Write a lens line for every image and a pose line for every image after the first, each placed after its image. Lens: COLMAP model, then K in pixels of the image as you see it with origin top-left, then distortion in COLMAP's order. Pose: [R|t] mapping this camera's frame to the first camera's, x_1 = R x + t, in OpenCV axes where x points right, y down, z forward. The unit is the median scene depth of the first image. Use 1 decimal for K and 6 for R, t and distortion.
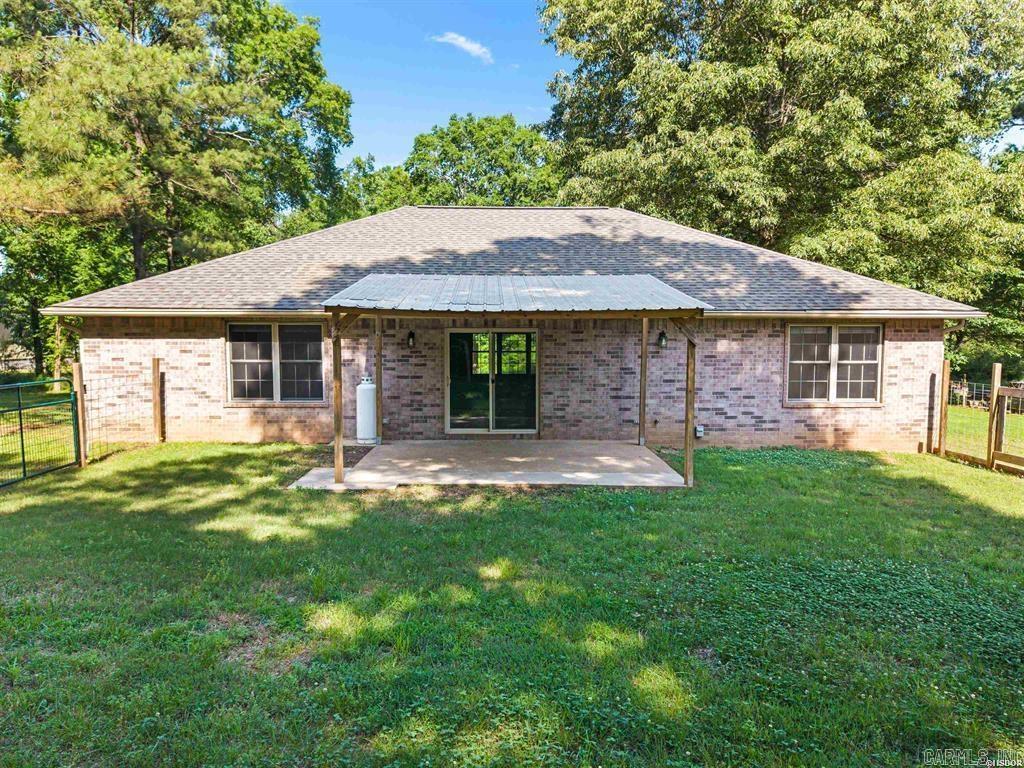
lens RADIAL K [[678.7, 0, 512.0], [0, 678.7, 384.0], [0, 0, 1]] dist [0.000539, -0.001007]
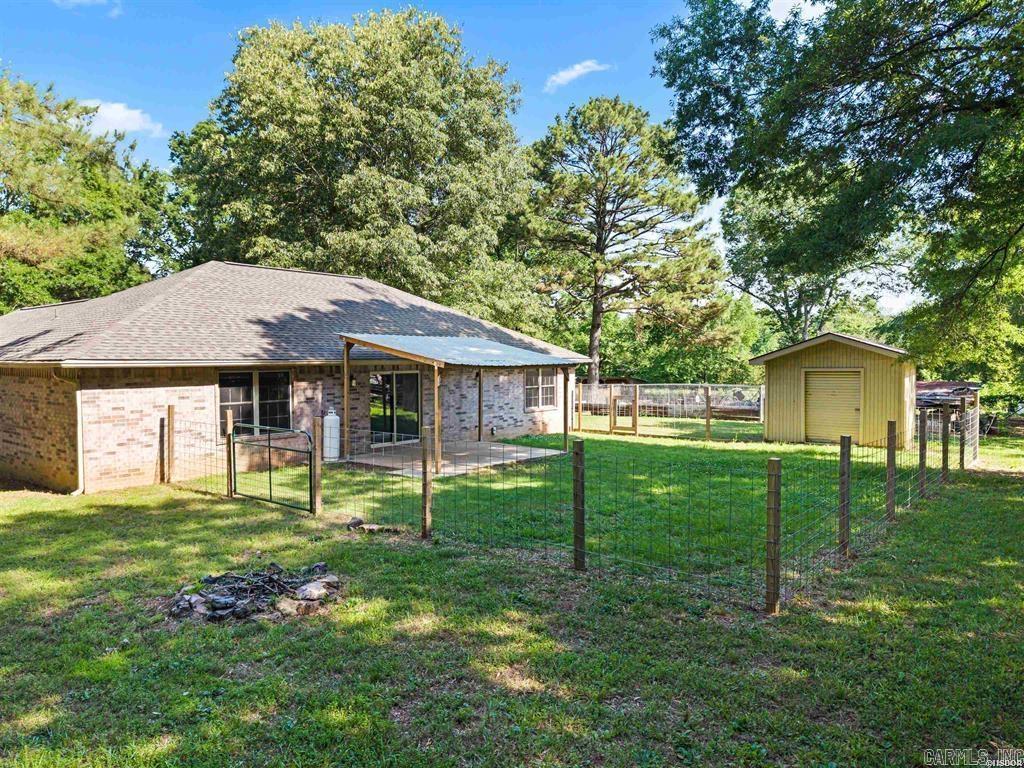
lens RADIAL K [[678.7, 0, 512.0], [0, 678.7, 384.0], [0, 0, 1]] dist [0.000539, -0.001007]
pose [[0.656939, -0.034795, 0.753140, -0.961473], [0.067905, 0.997605, -0.013141, -0.019344], [-0.750879, 0.059775, 0.657729, -0.137879]]
